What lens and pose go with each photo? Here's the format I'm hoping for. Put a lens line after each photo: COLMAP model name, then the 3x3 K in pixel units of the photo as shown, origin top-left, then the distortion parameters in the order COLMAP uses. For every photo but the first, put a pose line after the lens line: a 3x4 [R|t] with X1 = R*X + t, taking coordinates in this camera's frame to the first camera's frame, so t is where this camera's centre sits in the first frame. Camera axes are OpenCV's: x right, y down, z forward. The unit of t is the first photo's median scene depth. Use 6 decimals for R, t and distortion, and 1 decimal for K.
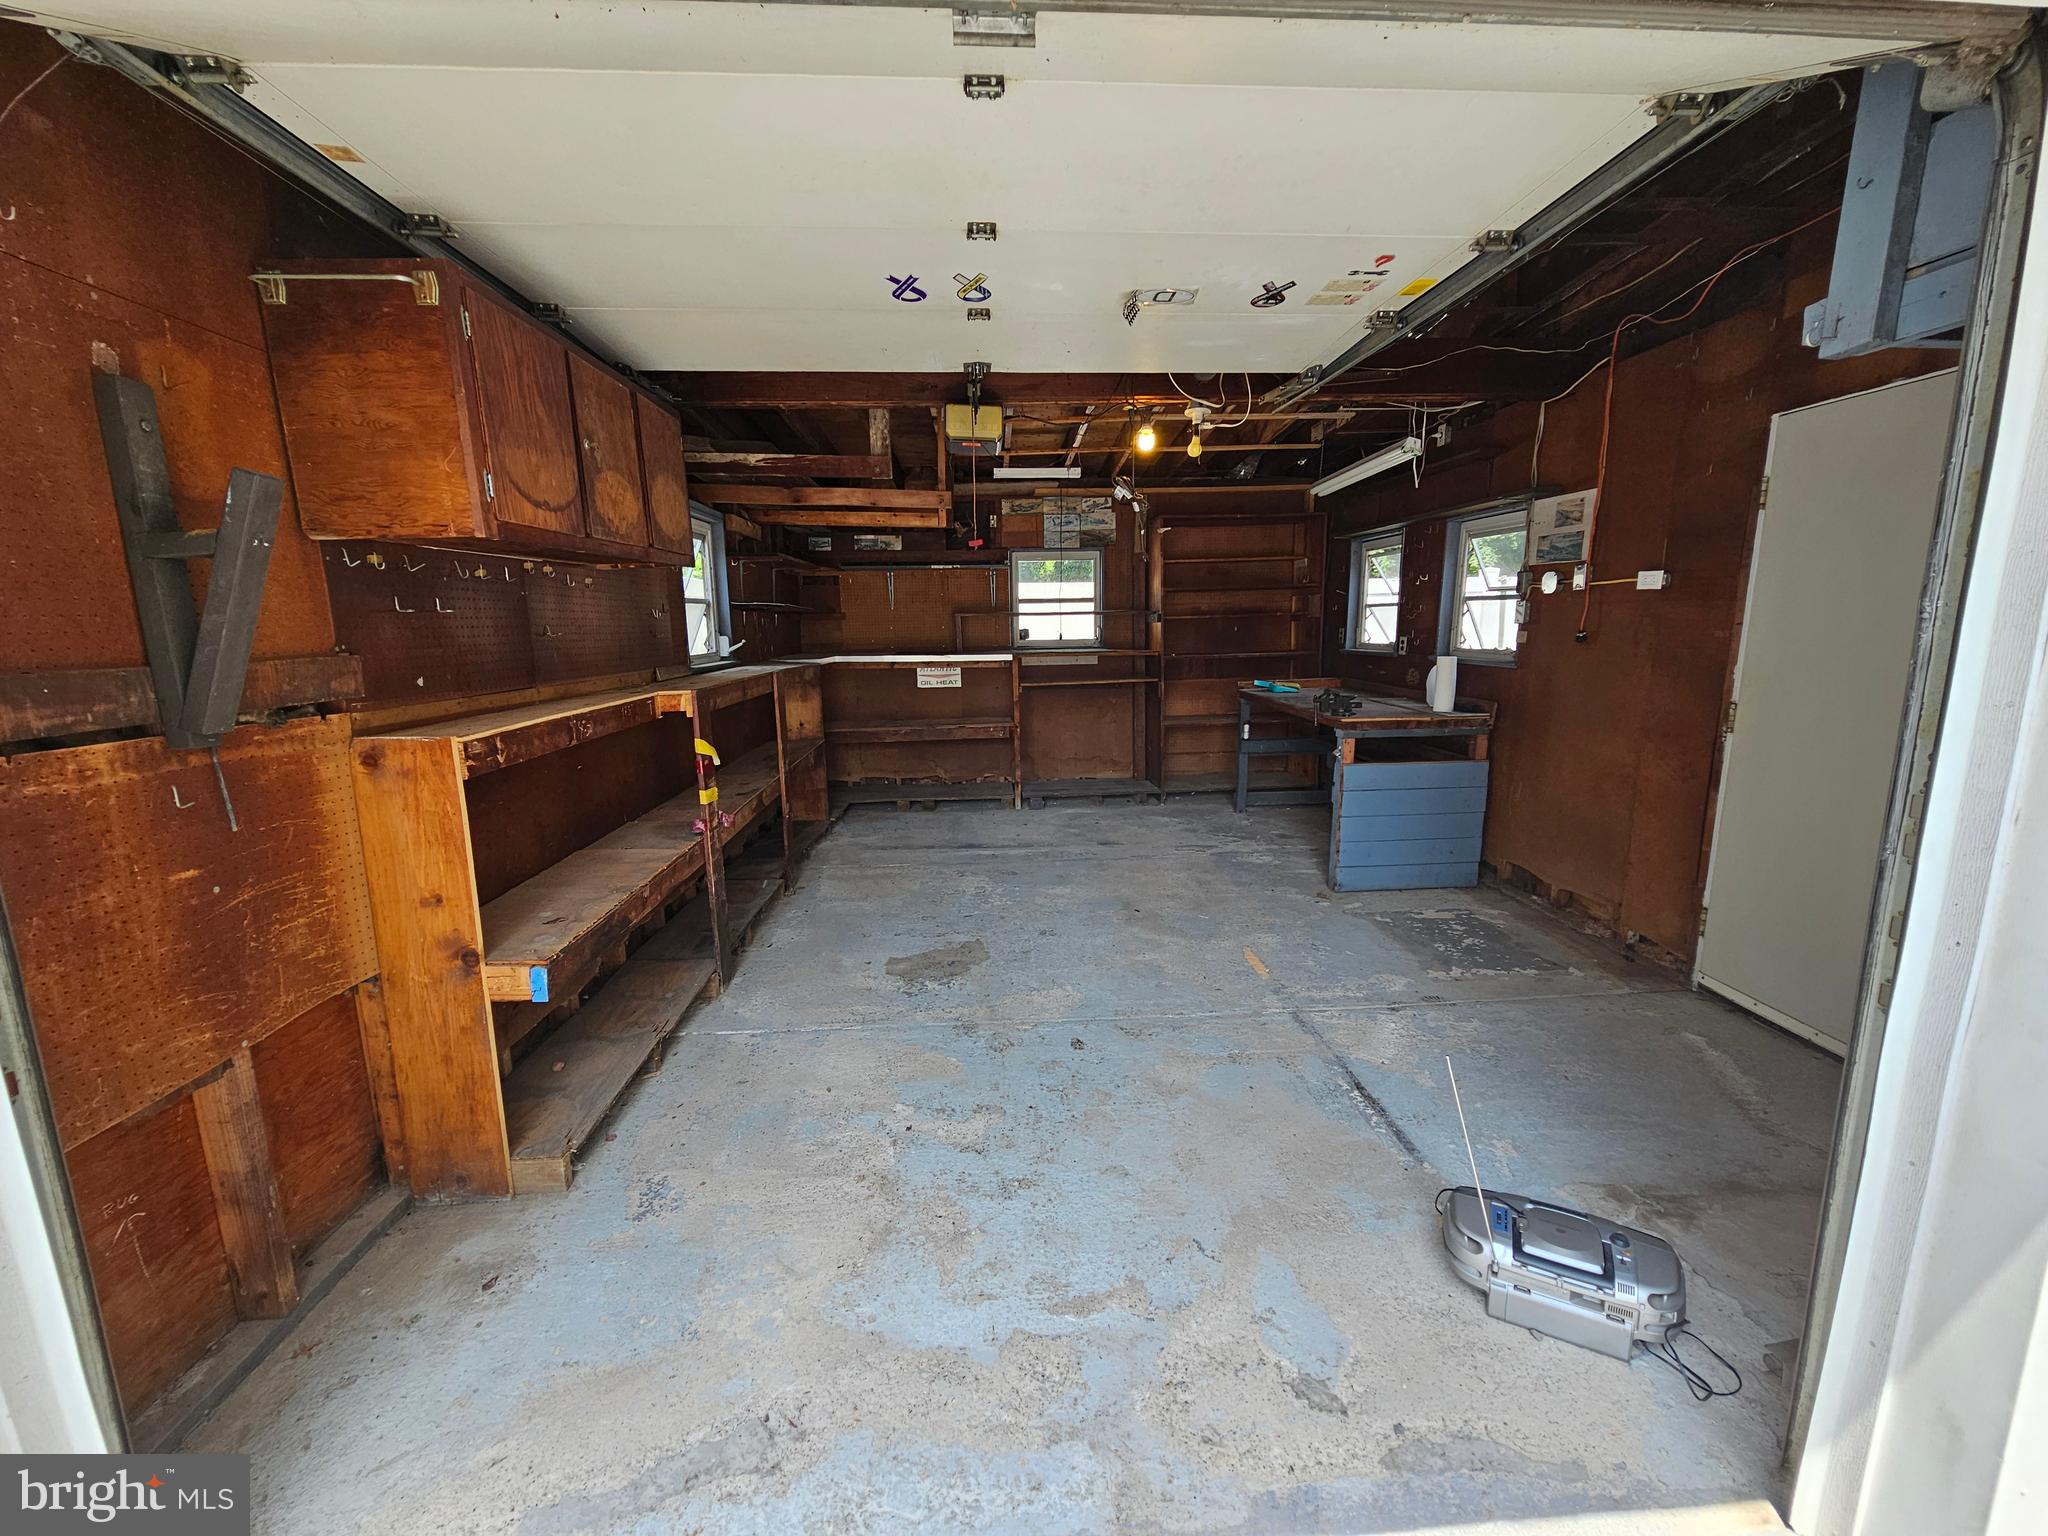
lens RADIAL K [[840.4, 0, 1029.8], [0, 840.4, 773.8], [0, 0, 1]] dist [-0.000103, 0.001711]
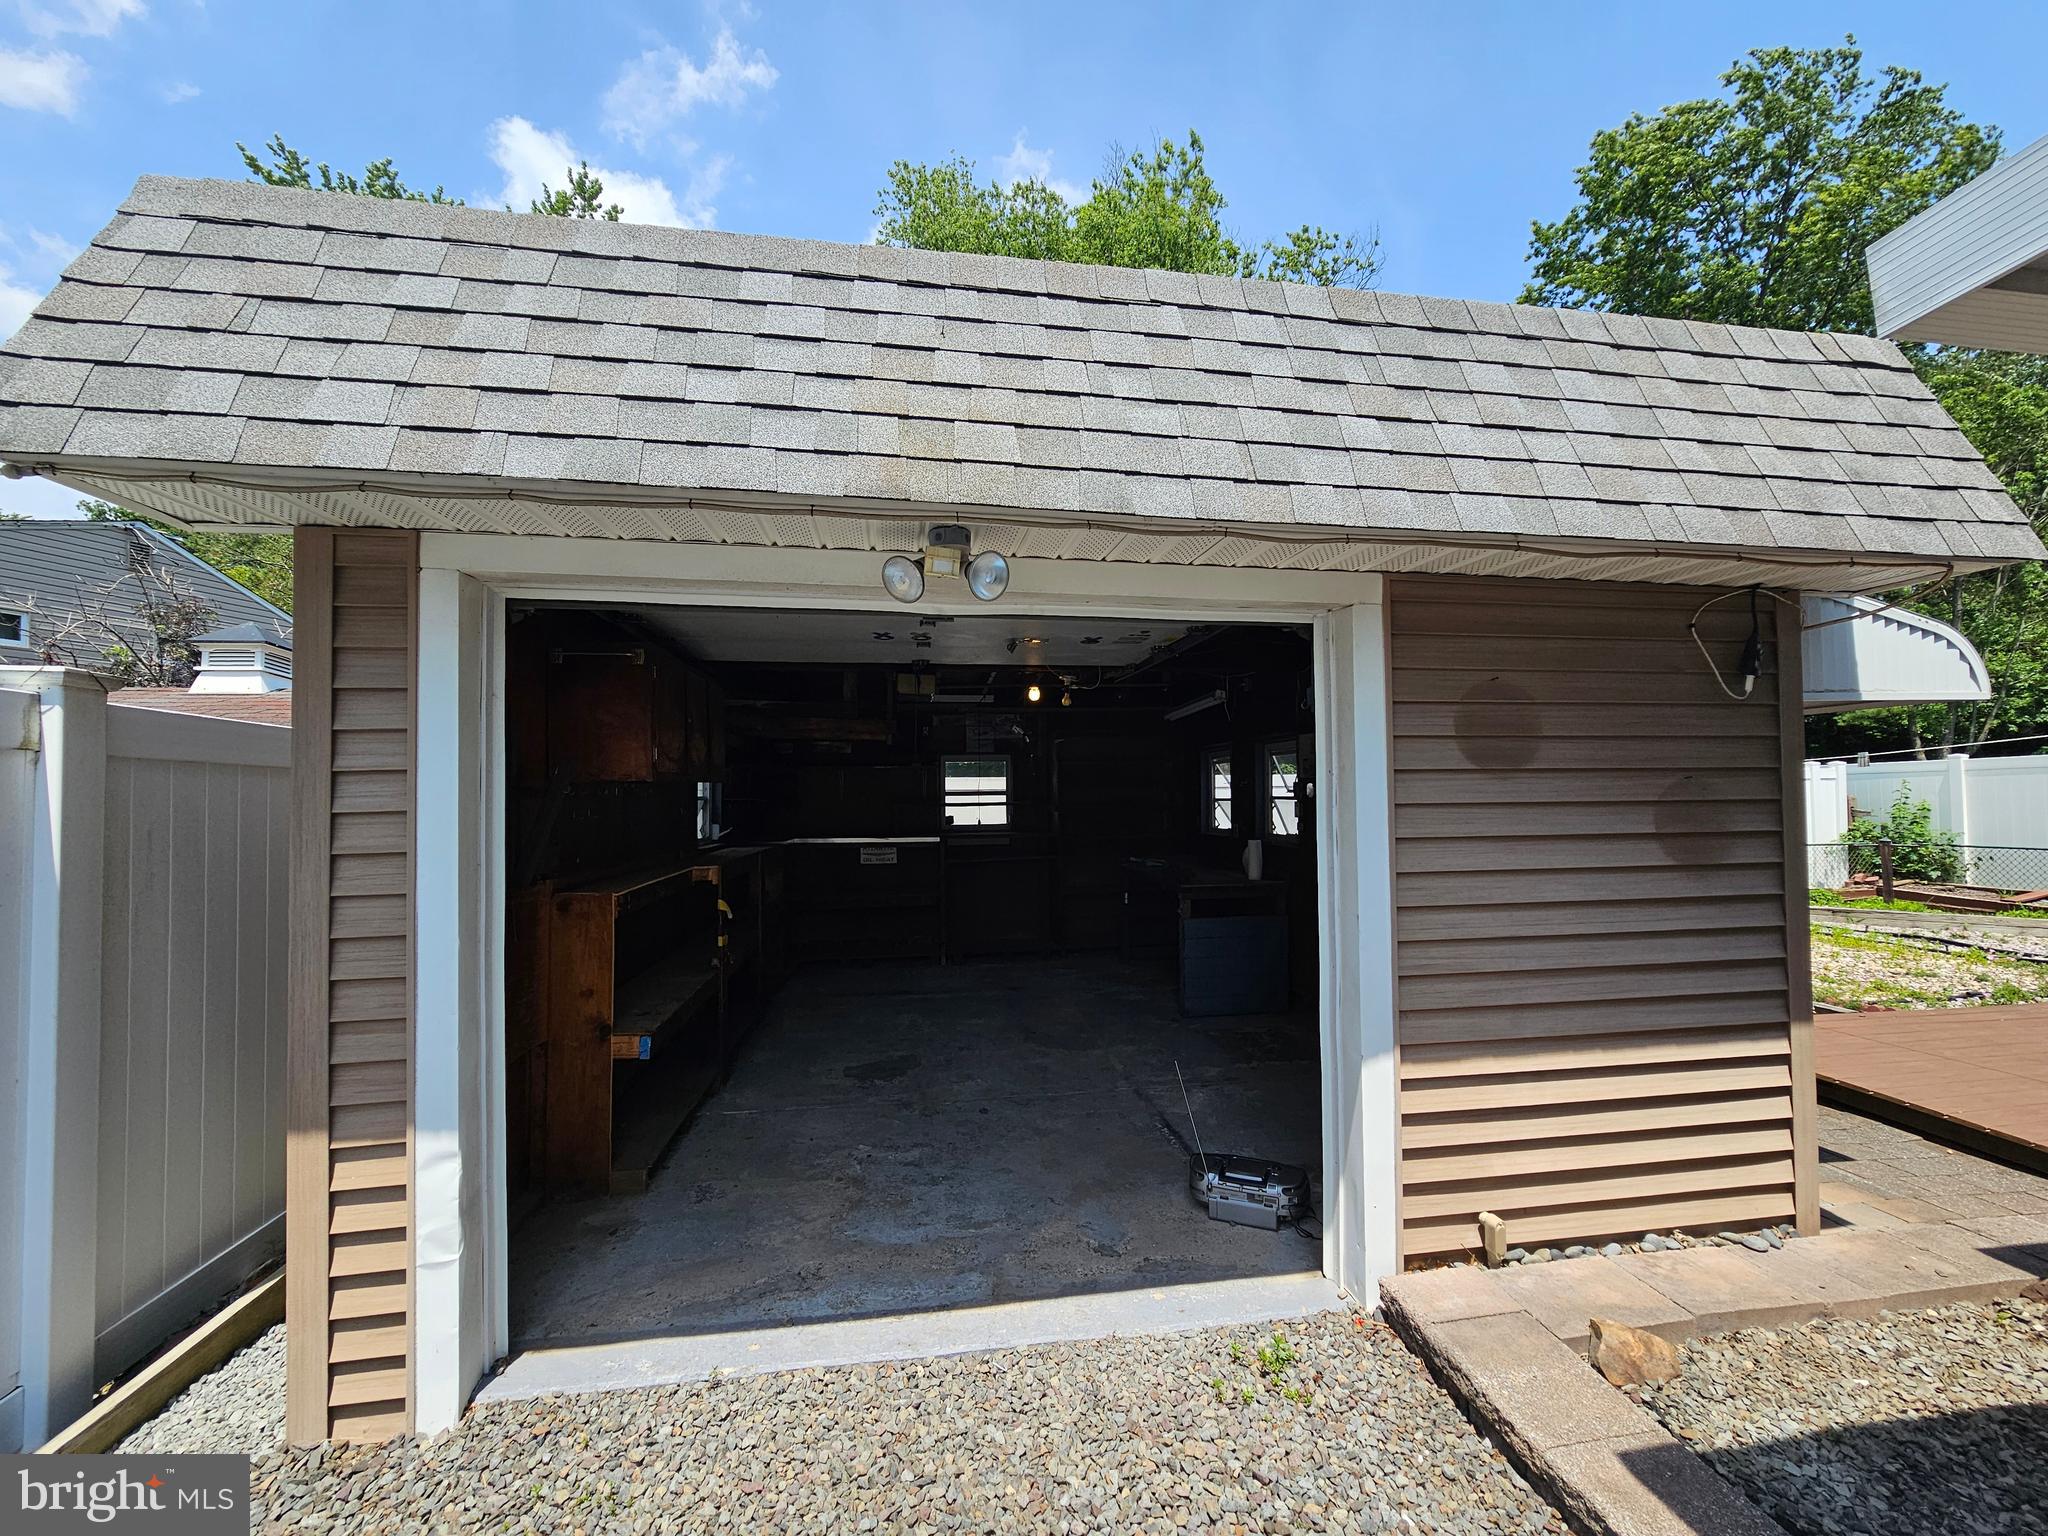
lens RADIAL K [[840.4, 0, 1033.8], [0, 840.4, 772.3], [0, 0, 1]] dist [-0.000103, 0.001711]
pose [[0.995768, 0.006485, 0.091671, 0.007254], [0.012777, 0.978050, -0.207976, 0.060979], [-0.091008, 0.208267, 0.973829, -0.589788]]
